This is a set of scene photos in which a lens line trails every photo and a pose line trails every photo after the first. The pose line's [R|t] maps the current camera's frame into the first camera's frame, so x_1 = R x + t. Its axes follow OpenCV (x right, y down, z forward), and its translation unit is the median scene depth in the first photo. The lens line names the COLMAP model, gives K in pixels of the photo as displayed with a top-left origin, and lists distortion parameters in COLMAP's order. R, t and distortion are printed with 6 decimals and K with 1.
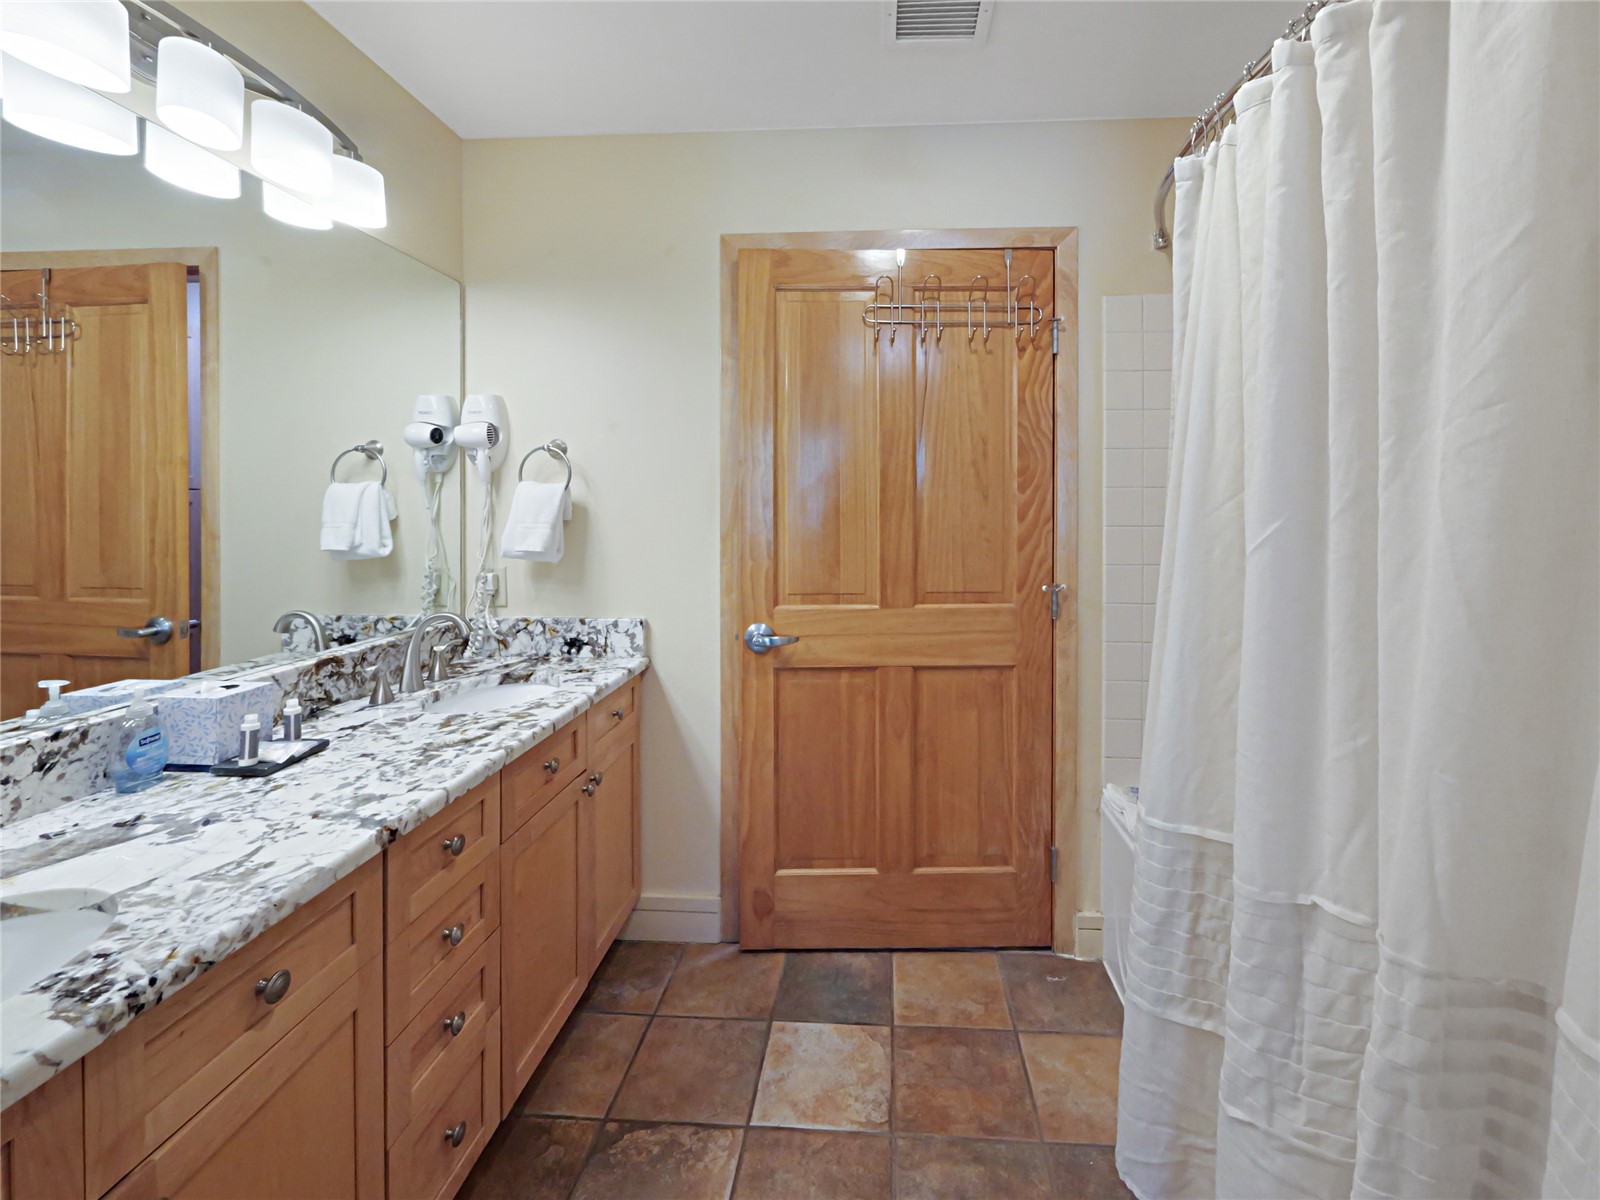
lens RADIAL K [[673.6, 0, 800.8], [0, 673.6, 504.4], [0, 0, 1]] dist [-0.001732, -0.000991]
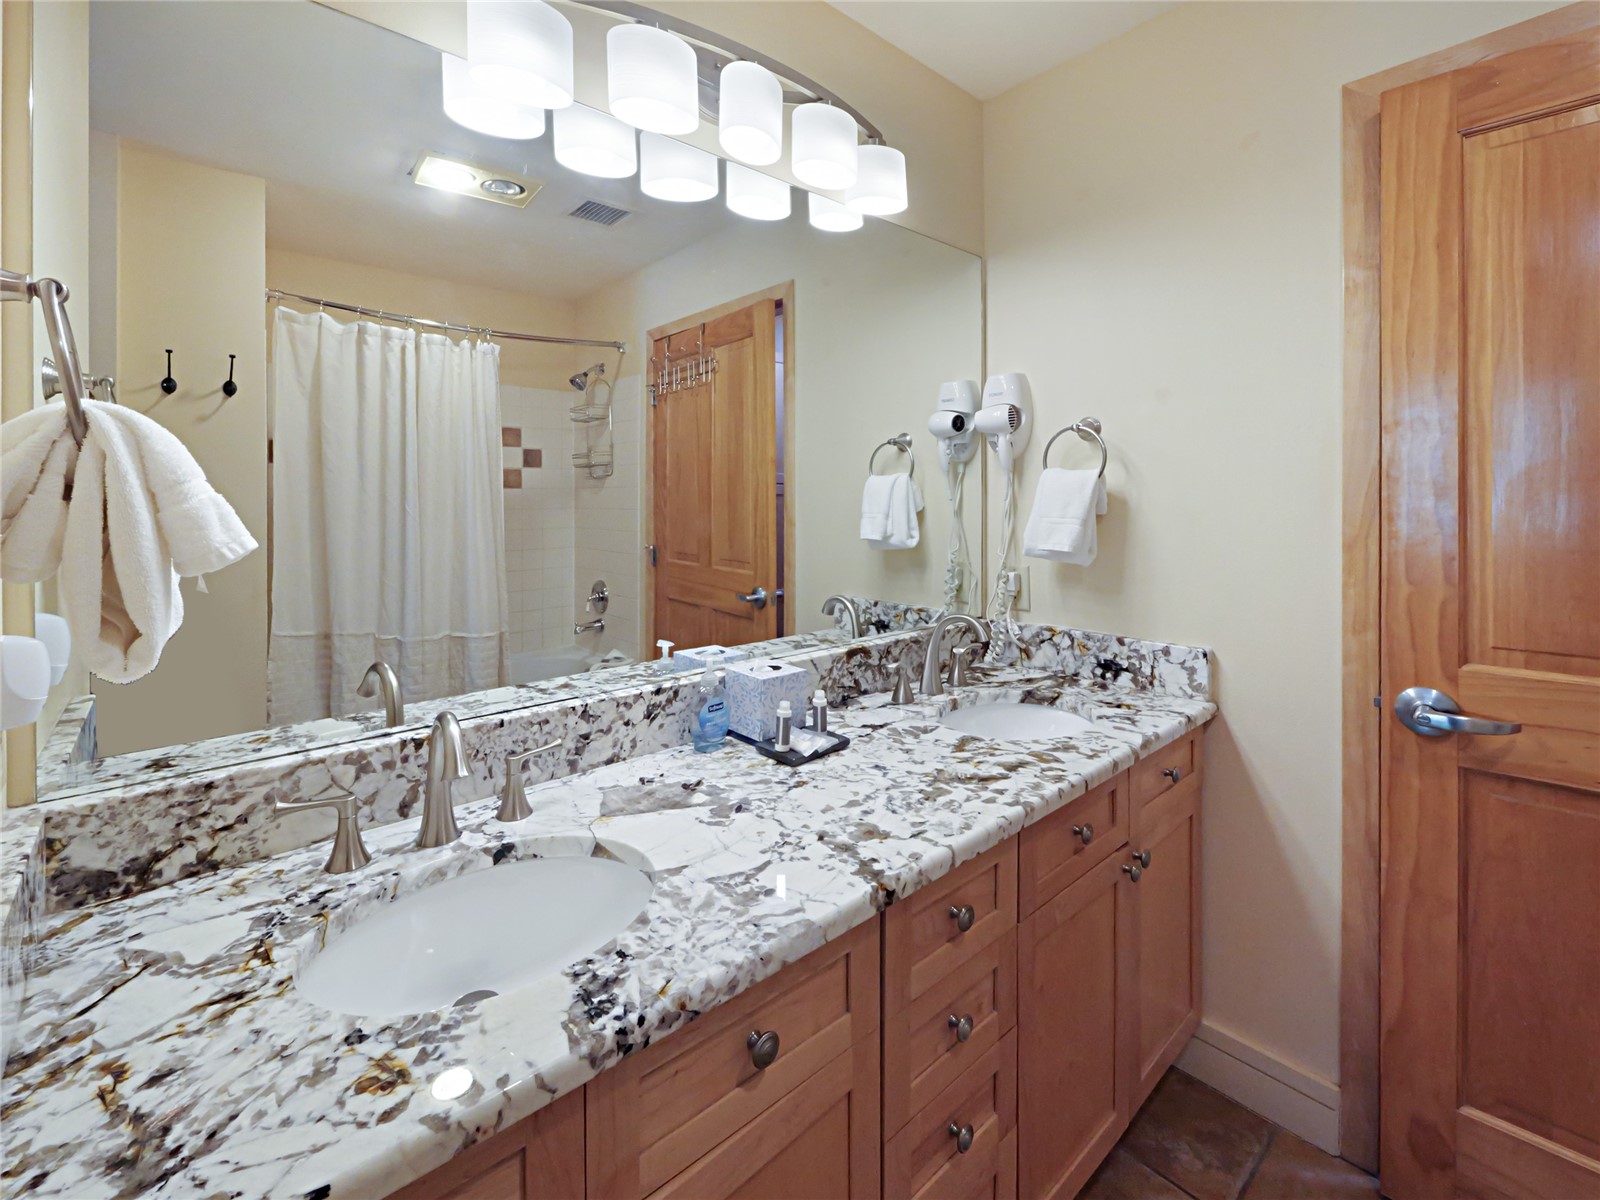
lens RADIAL K [[673.6, 0, 800.8], [0, 673.6, 504.4], [0, 0, 1]] dist [-0.001732, -0.000991]
pose [[0.735543, 0.006177, -0.677450, -0.077093], [0.002146, 0.999932, 0.011447, 0.001281], [0.677474, -0.009873, 0.735480, 0.190647]]
